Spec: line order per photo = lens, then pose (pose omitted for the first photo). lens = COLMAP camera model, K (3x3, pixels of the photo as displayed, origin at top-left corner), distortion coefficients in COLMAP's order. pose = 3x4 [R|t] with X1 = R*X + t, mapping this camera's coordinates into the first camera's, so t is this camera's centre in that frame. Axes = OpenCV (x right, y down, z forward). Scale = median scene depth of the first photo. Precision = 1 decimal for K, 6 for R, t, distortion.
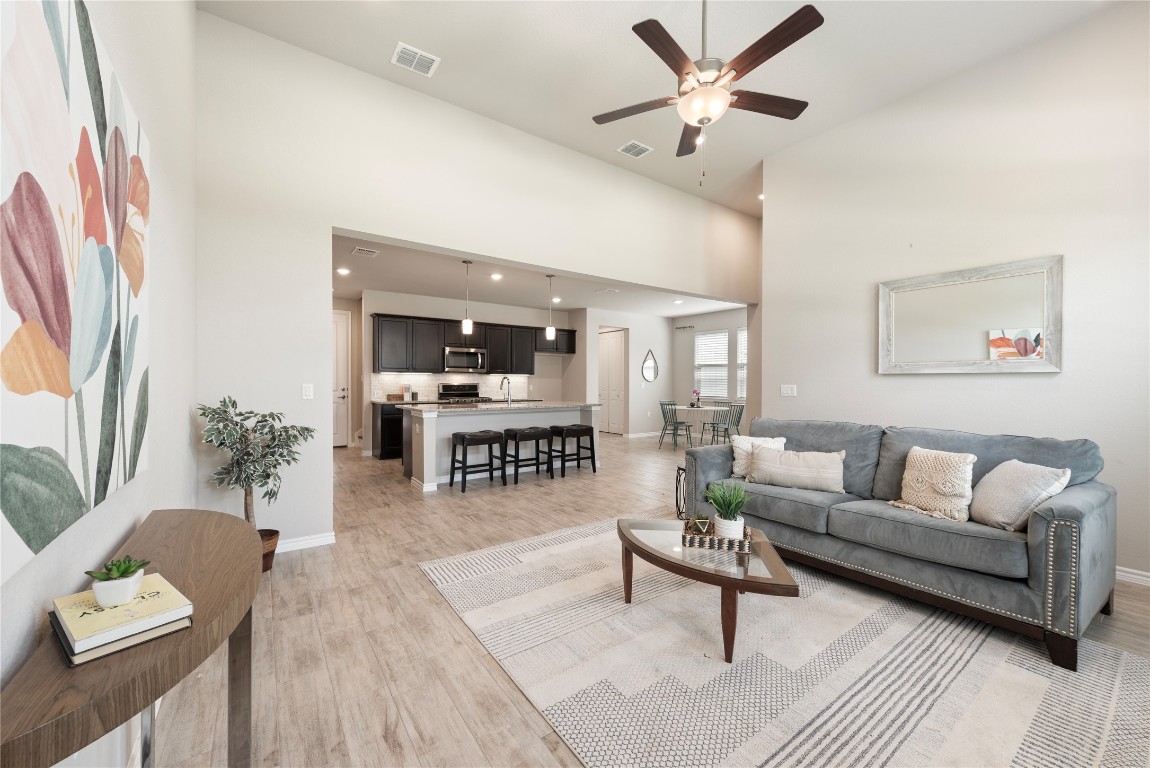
lens RADIAL K [[451.1, 0, 582.9], [0, 451.1, 382.8], [0, 0, 1]] dist [0.018495, -0.007538]
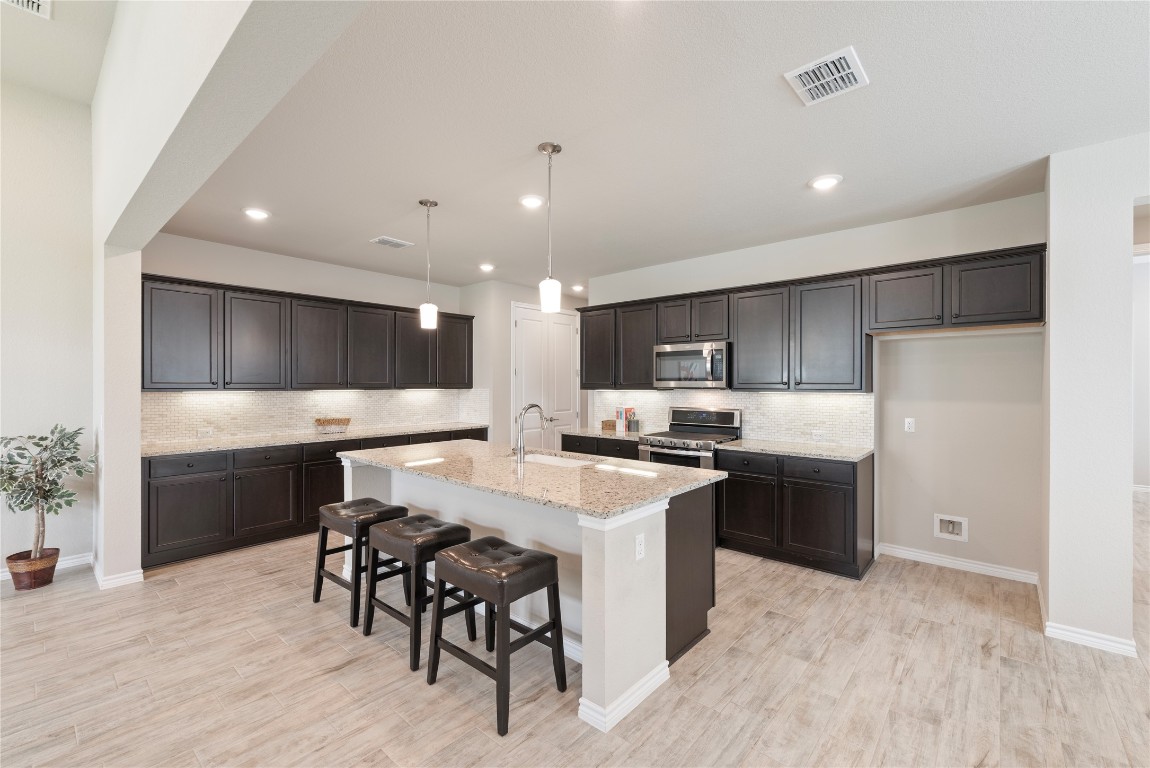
lens RADIAL K [[479.4, 0, 582.1], [0, 479.4, 384.3], [0, 0, 1]] dist [0.001227, 0.000077]
pose [[0.236363, -0.004310, -0.971655, 0.497829], [-0.003827, 0.999978, -0.005367, -0.047231], [0.971657, 0.004987, 0.236341, 1.372045]]
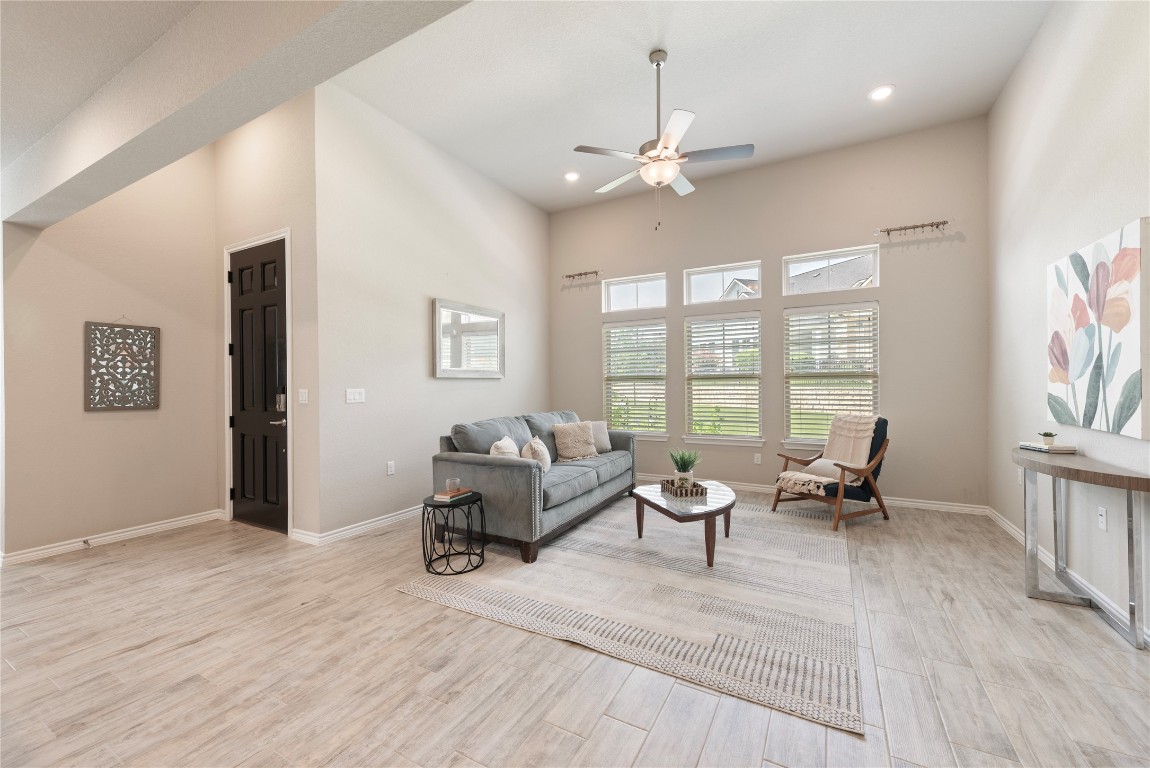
lens RADIAL K [[451.1, 0, 582.9], [0, 451.1, 382.8], [0, 0, 1]] dist [0.018495, -0.007538]
pose [[-0.432579, 0.000654, 0.901596, -0.492739], [0.010045, 0.999941, 0.004094, -0.006037], [-0.901540, 0.010828, -0.432560, 1.069173]]
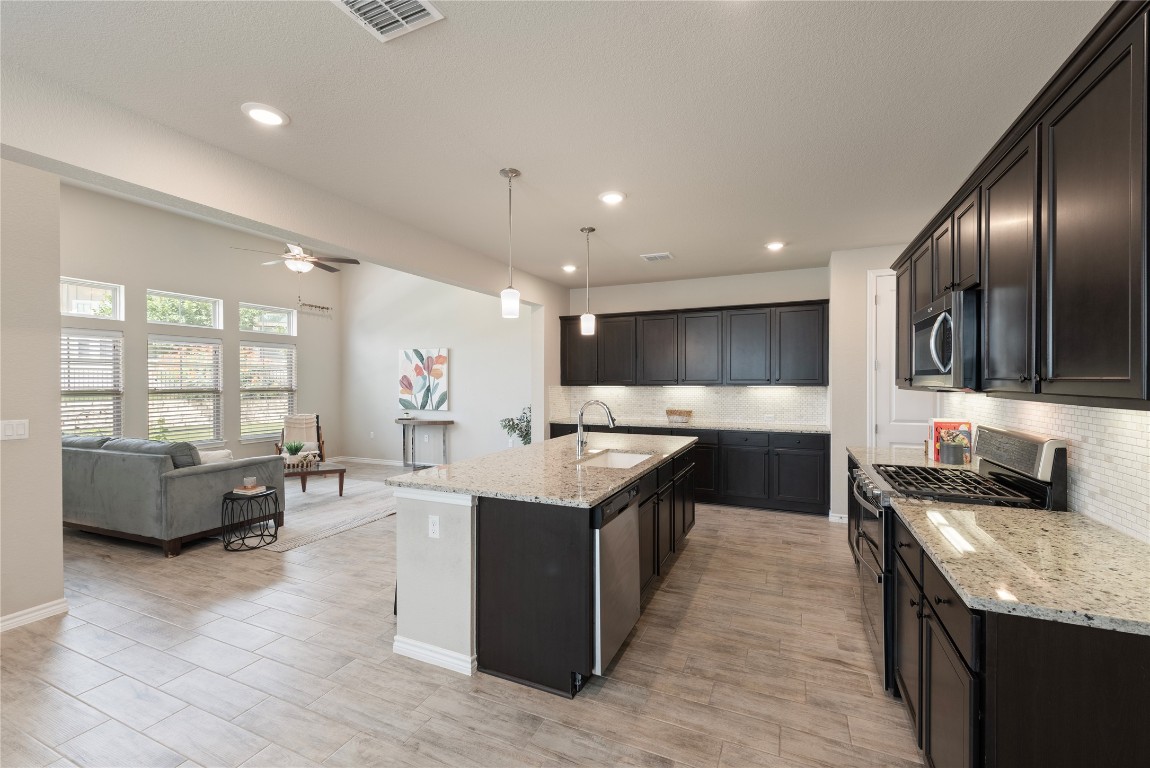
lens RADIAL K [[479.4, 0, 582.1], [0, 479.4, 384.3], [0, 0, 1]] dist [0.001227, 0.000077]
pose [[-0.860696, 0.000559, -0.509118, 0.158550], [-0.003658, 0.999967, 0.007283, -0.051542], [0.509106, 0.008131, -0.860666, 2.124349]]
